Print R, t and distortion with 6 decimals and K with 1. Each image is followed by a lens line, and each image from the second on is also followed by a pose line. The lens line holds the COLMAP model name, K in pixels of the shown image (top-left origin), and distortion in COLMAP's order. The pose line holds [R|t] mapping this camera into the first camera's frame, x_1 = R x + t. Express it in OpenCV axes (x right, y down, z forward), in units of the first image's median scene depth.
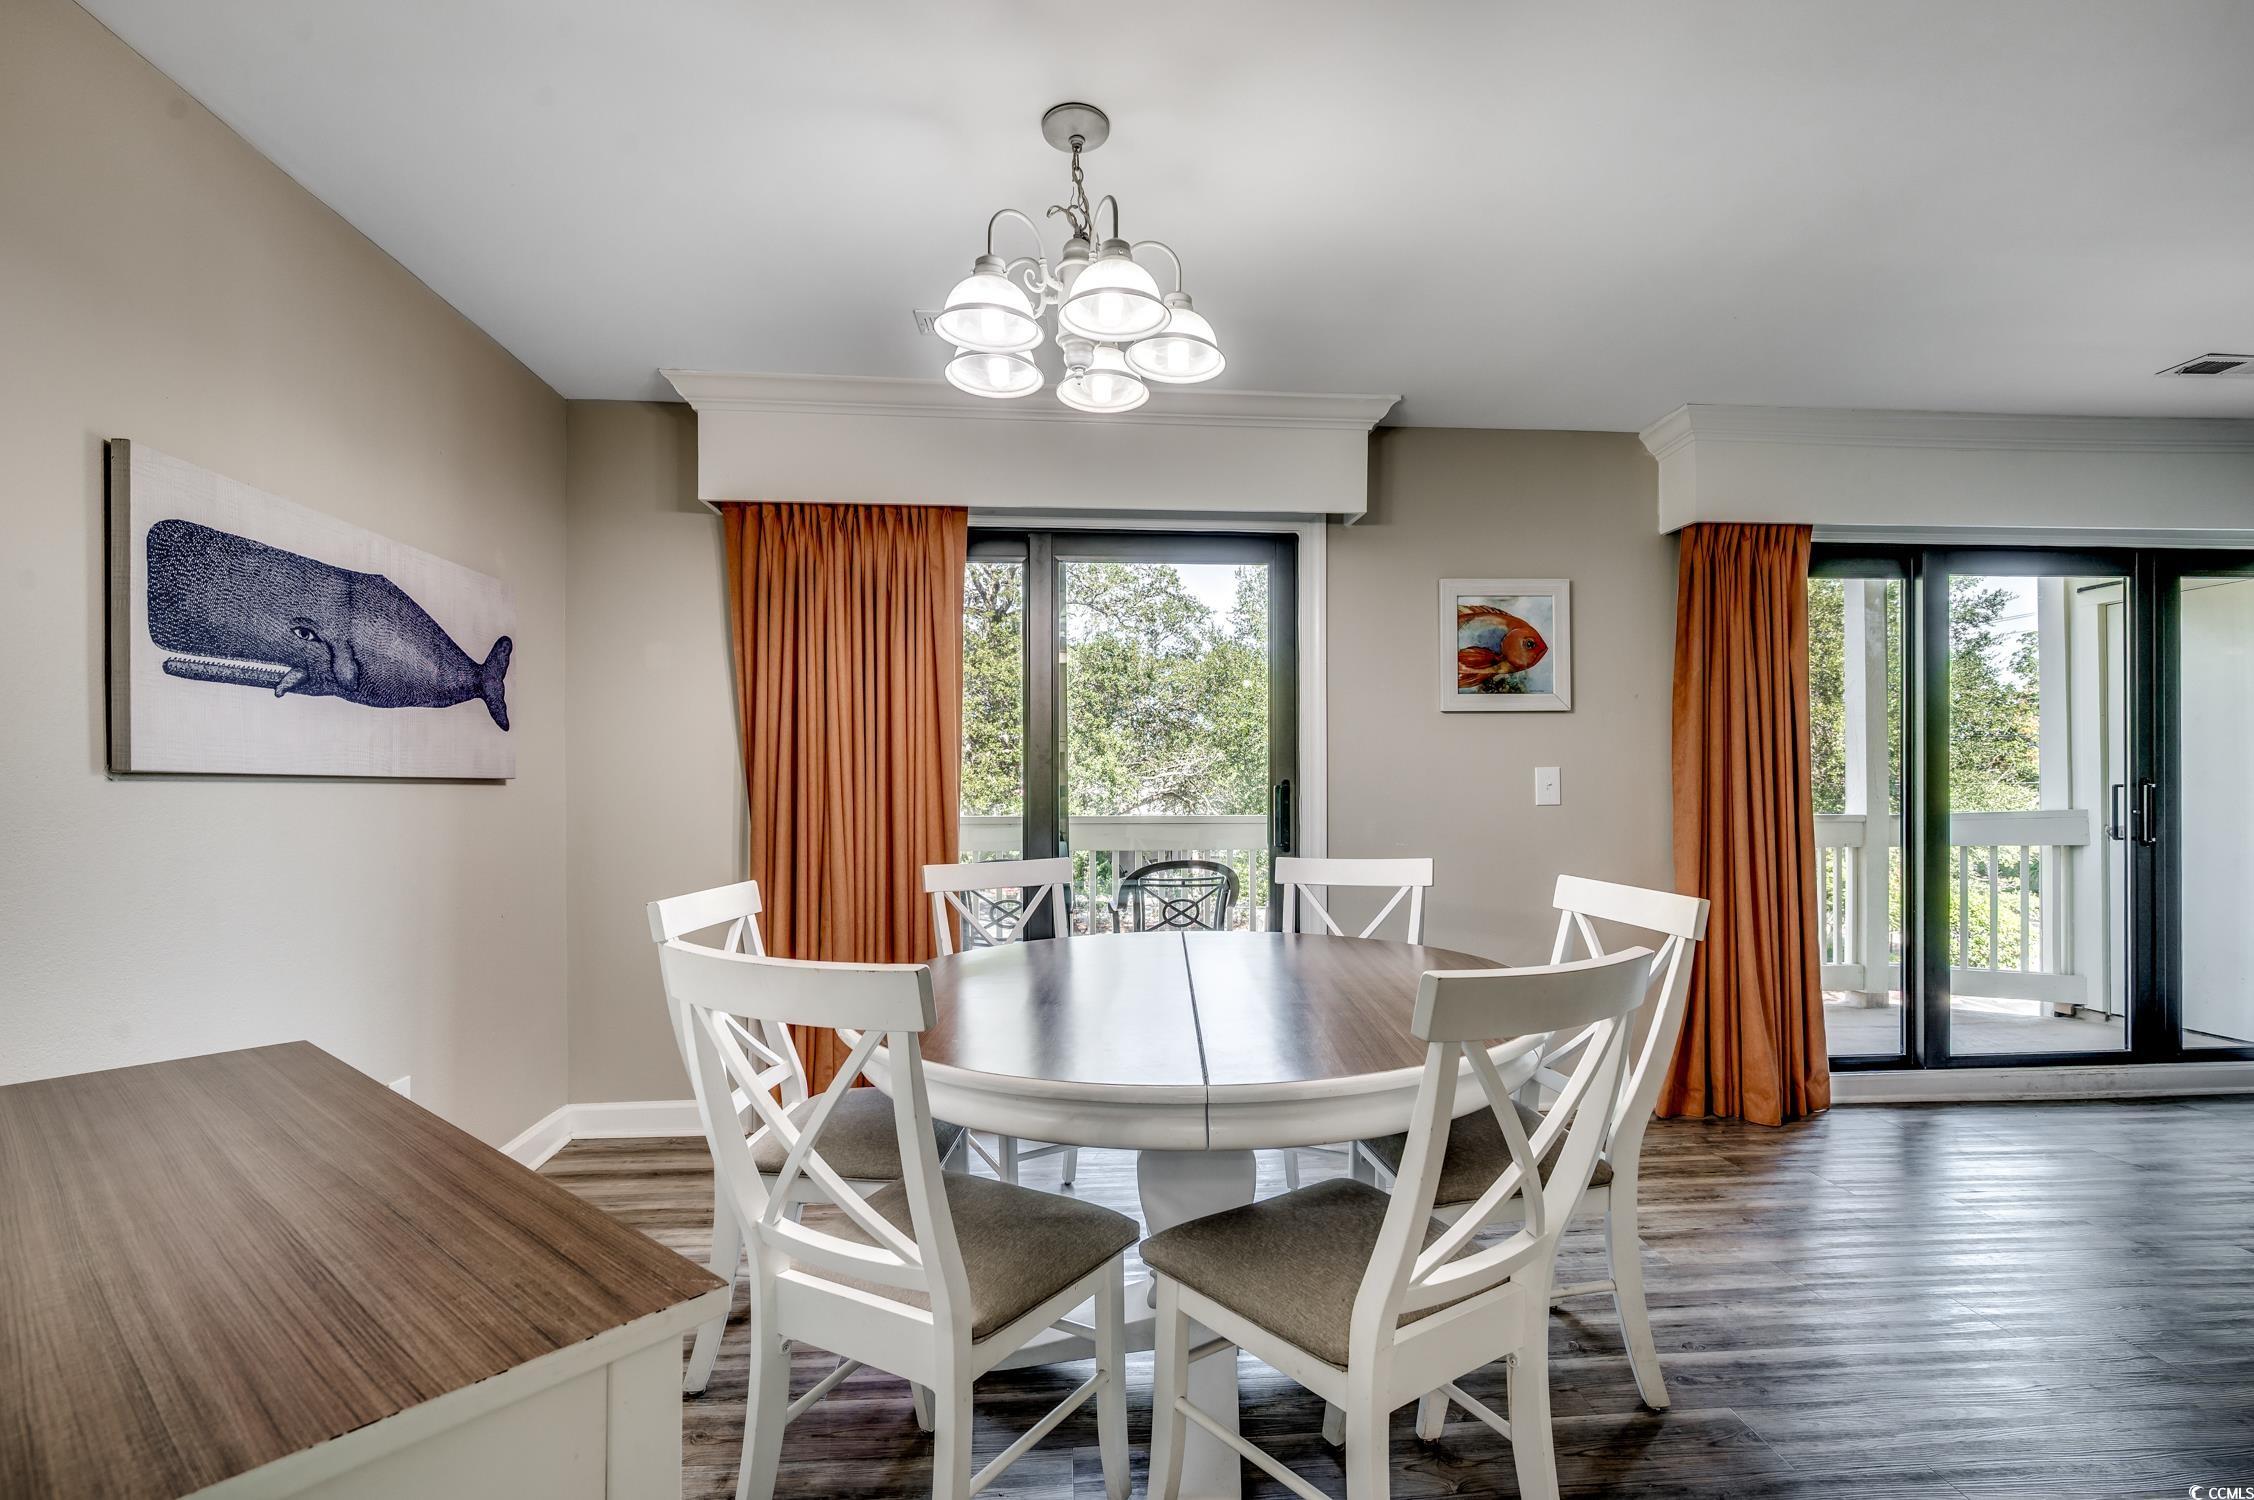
lens RADIAL K [[998.3, 0, 1132.1], [0, 998.3, 791.1], [0, 0, 1]] dist [0.000022, -0.000303]
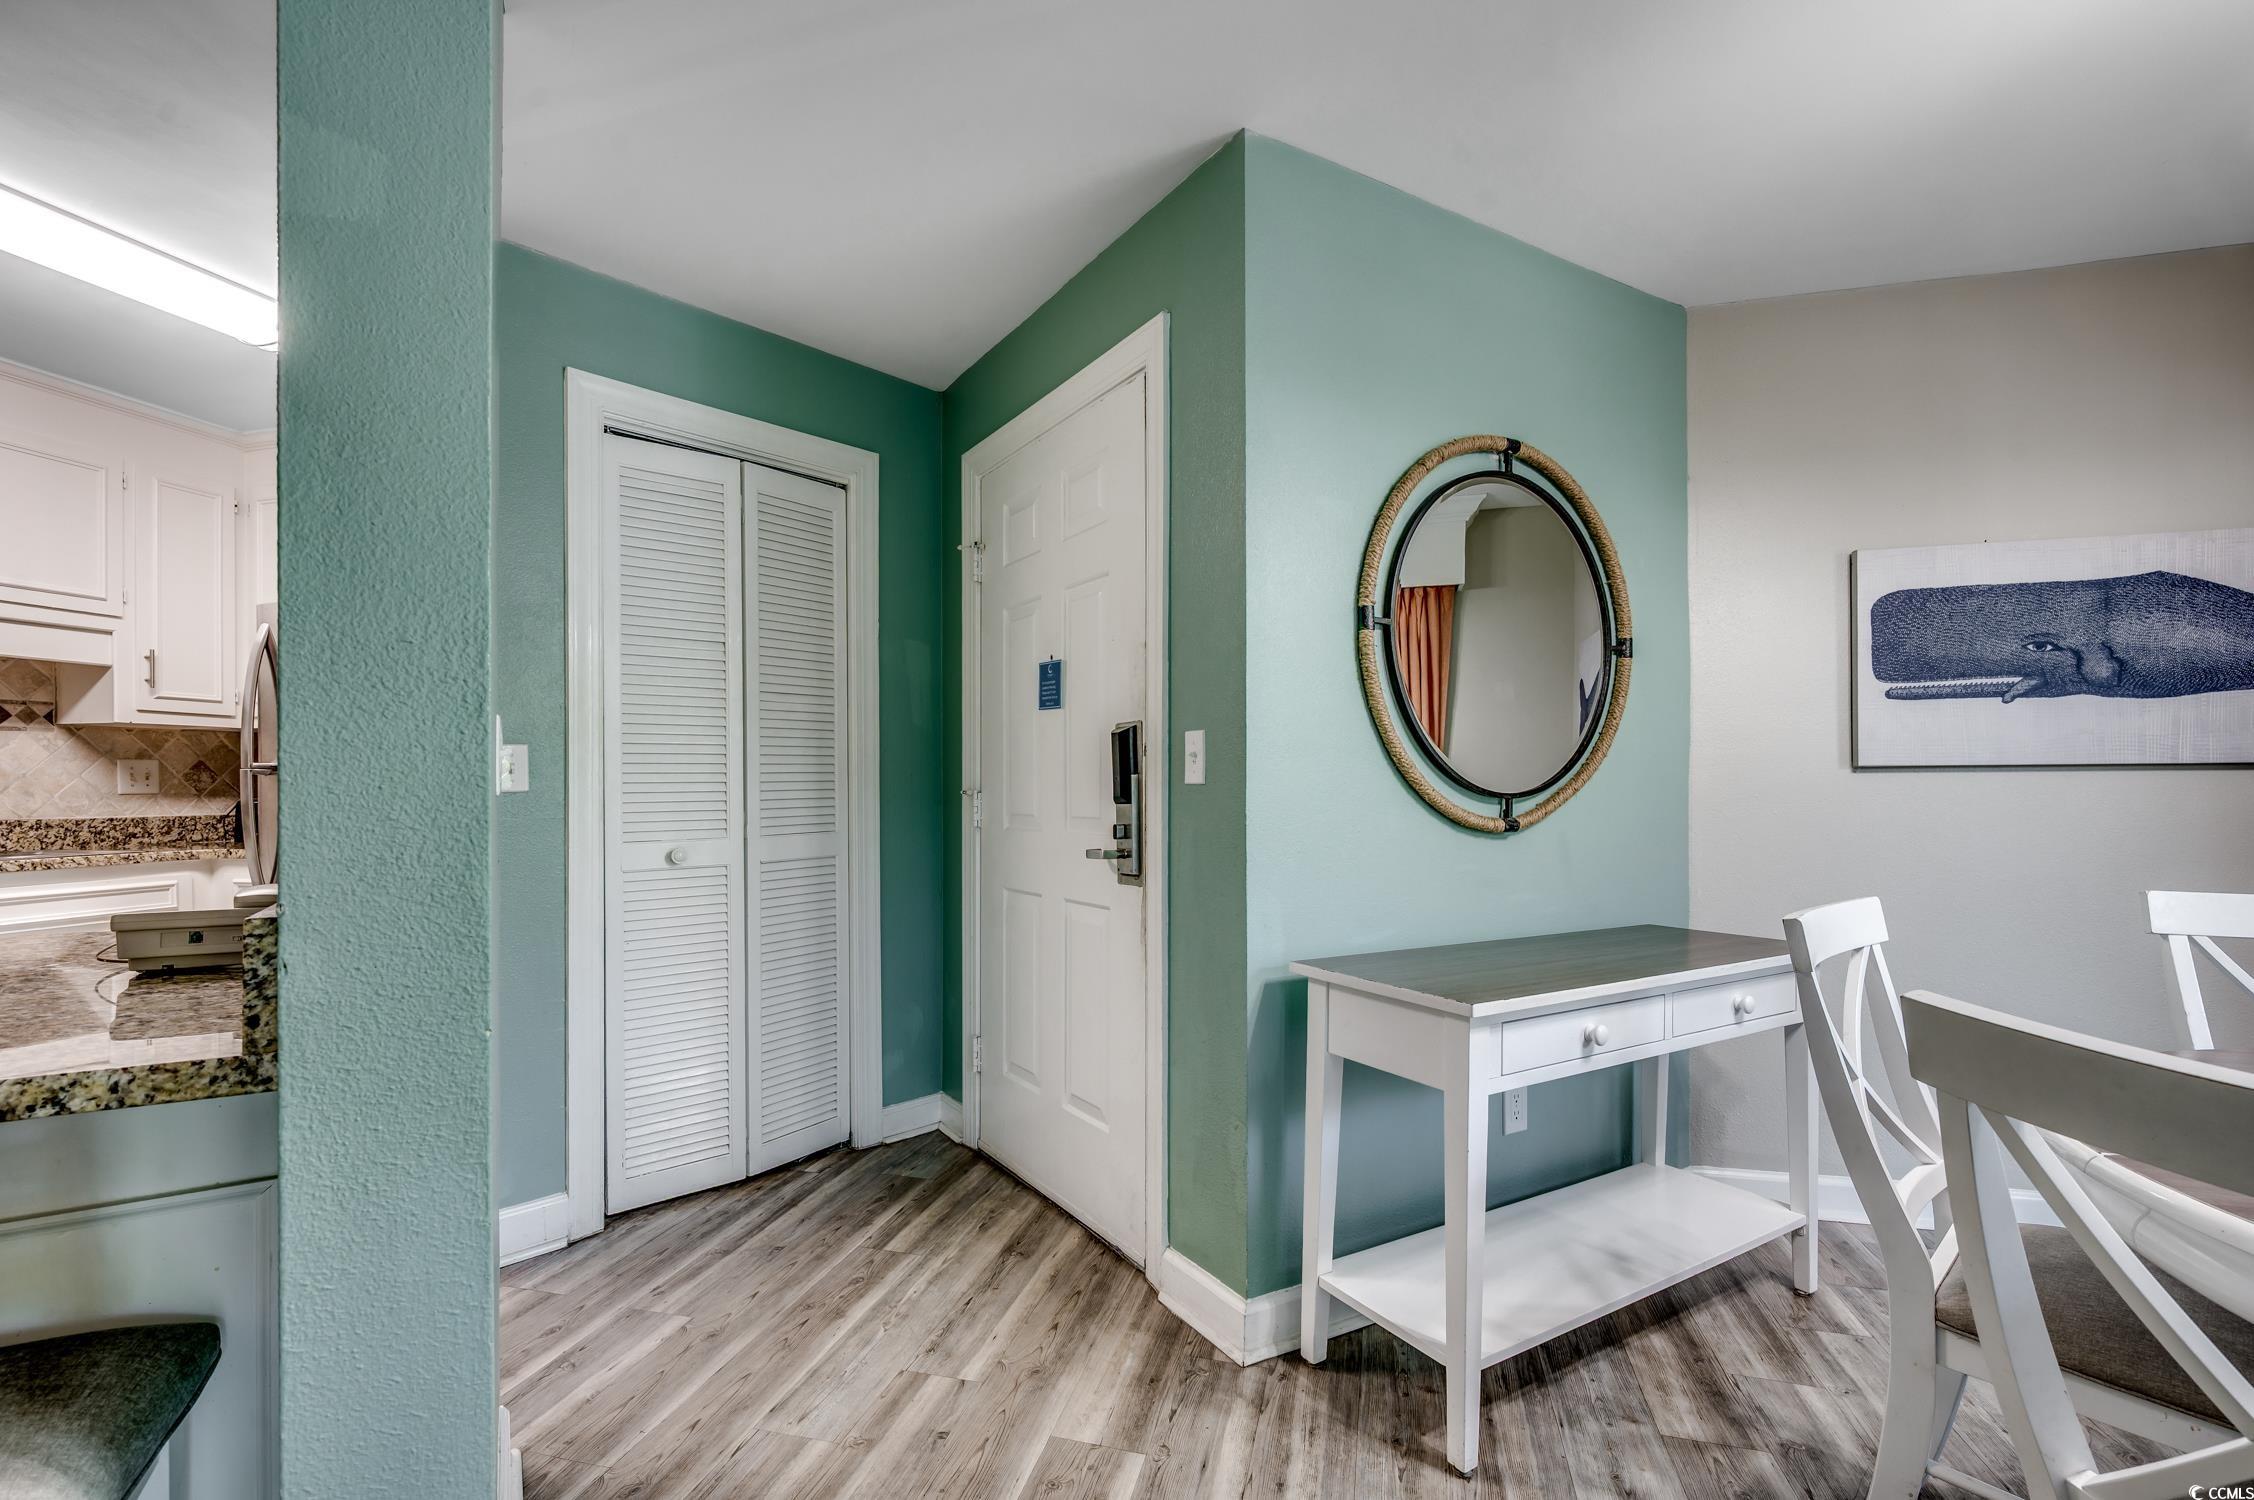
lens RADIAL K [[998.3, 0, 1132.1], [0, 998.3, 791.1], [0, 0, 1]] dist [0.000022, -0.000303]
pose [[-0.329946, 0.000880, -0.944000, 0.404607], [0.003161, 0.999995, -0.000173, 0.007848], [0.943995, -0.003041, -0.329947, 0.221775]]
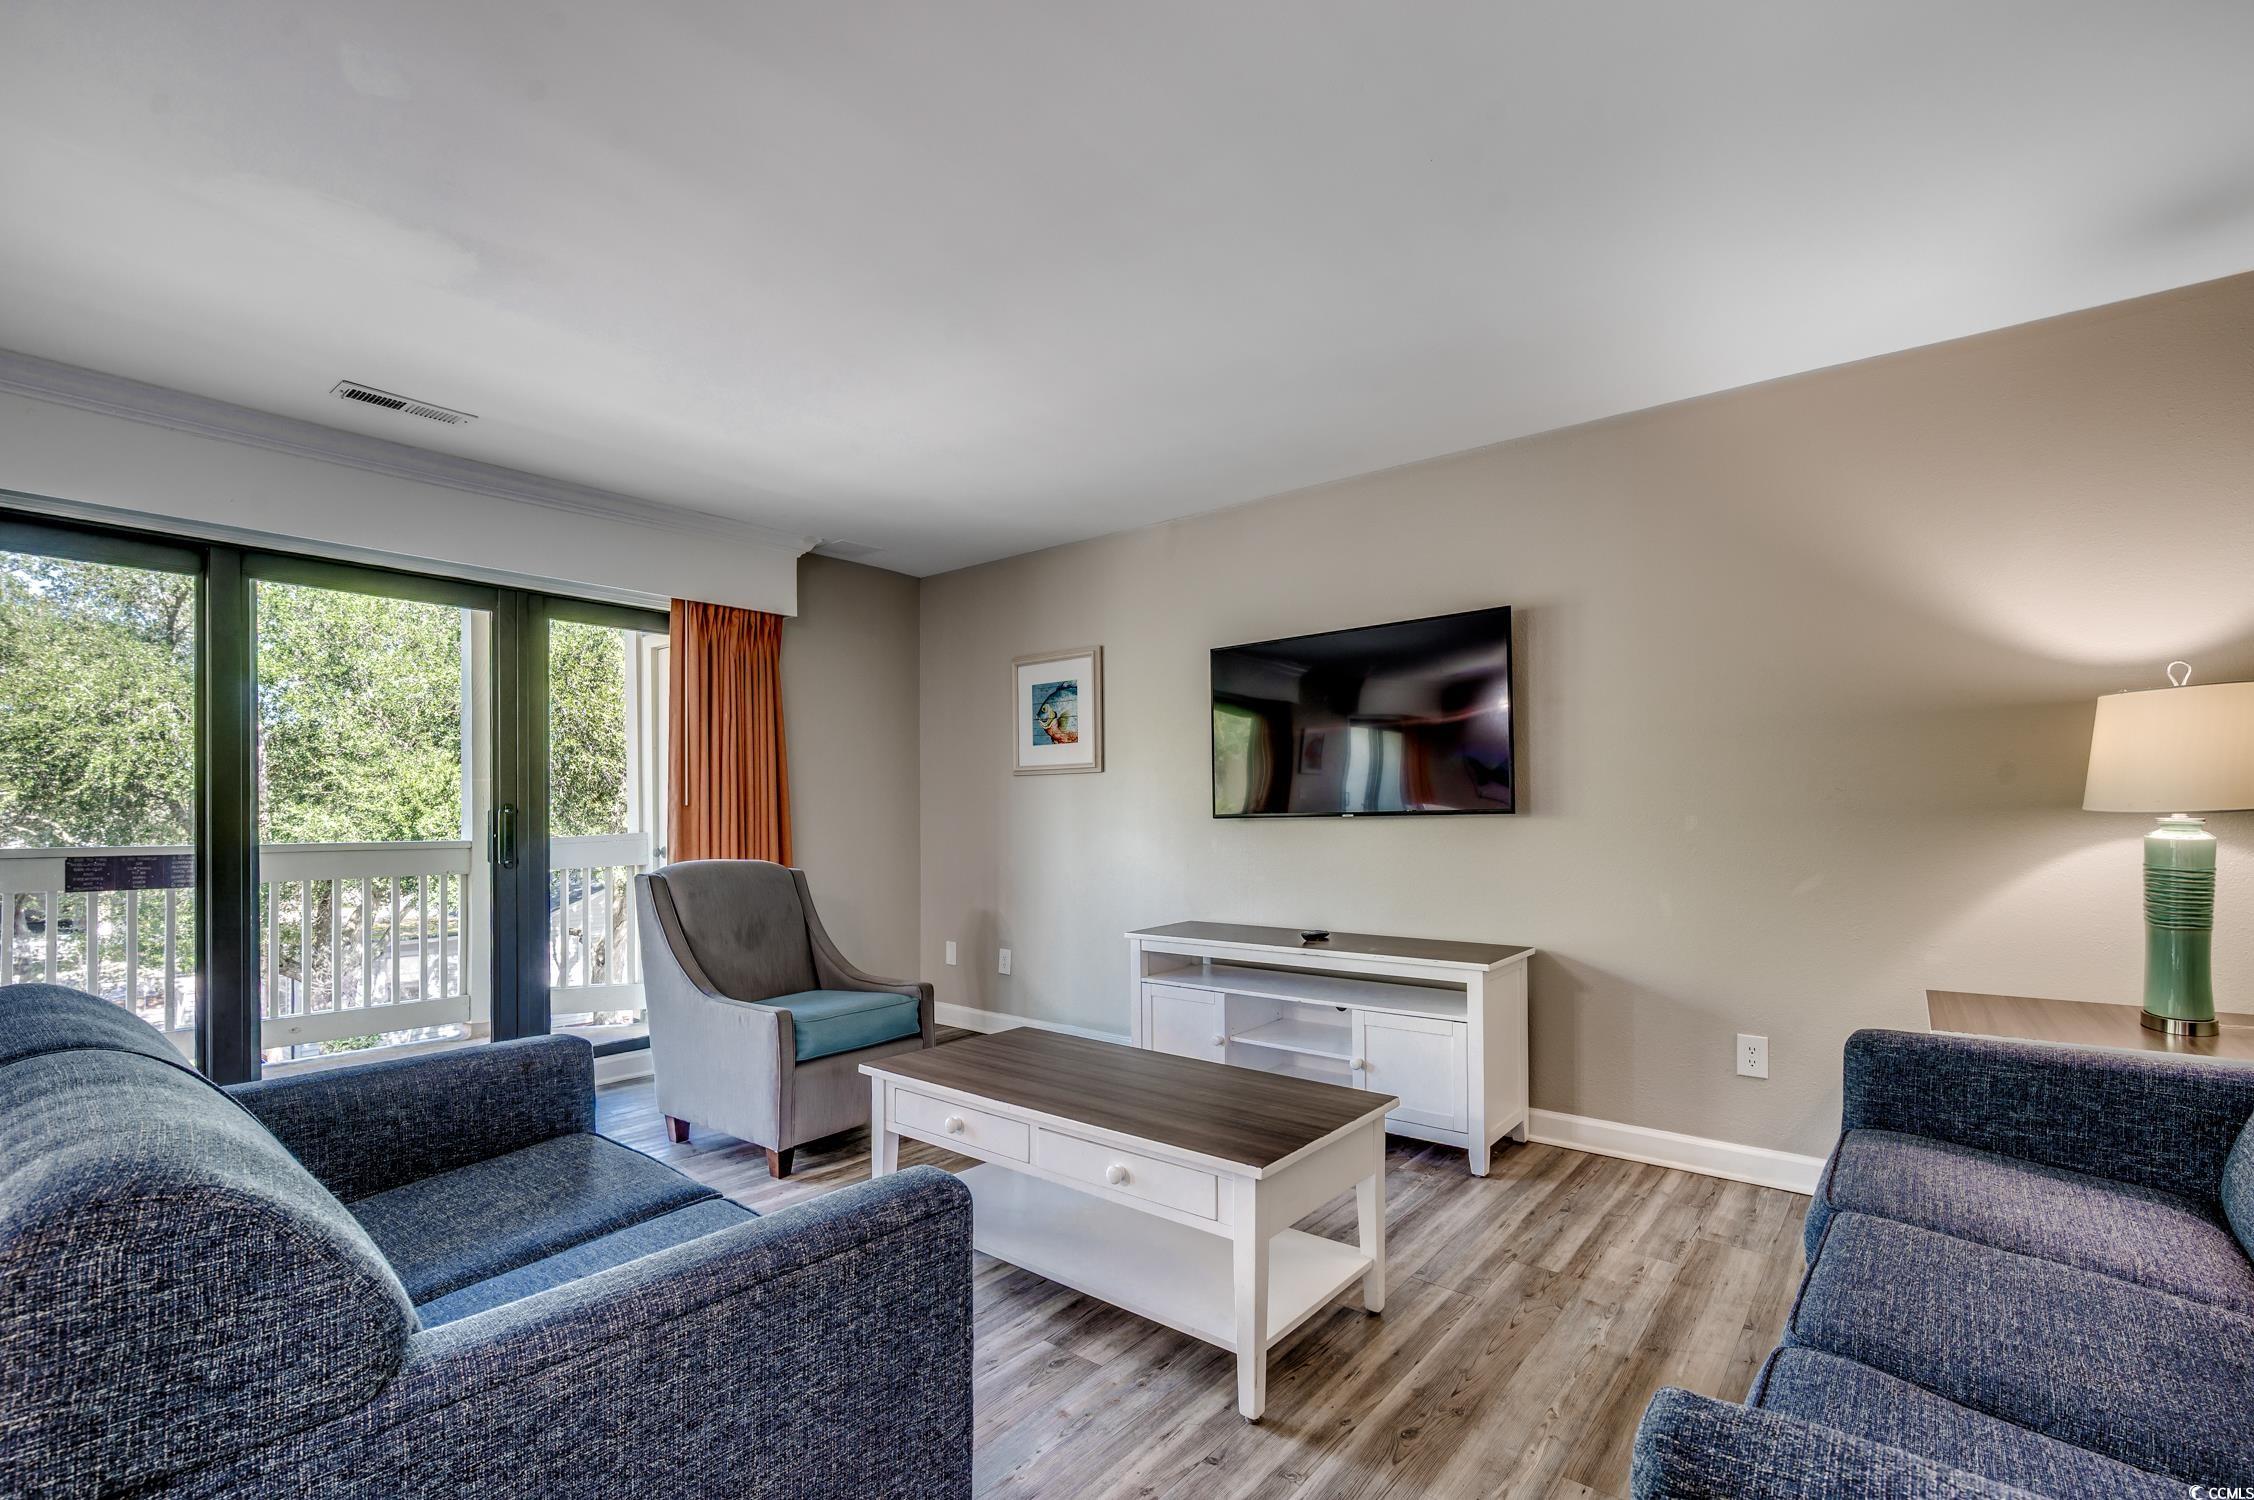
lens RADIAL K [[1010.9, 0, 1130.0], [0, 1010.9, 810.0], [0, 0, 1]] dist [-0.001371, -0.000051]
pose [[0.686237, 0.003605, 0.727369, 0.756955], [0.002365, 0.999971, -0.007188, 0.002921], [-0.727374, 0.006653, 0.686209, -0.228727]]
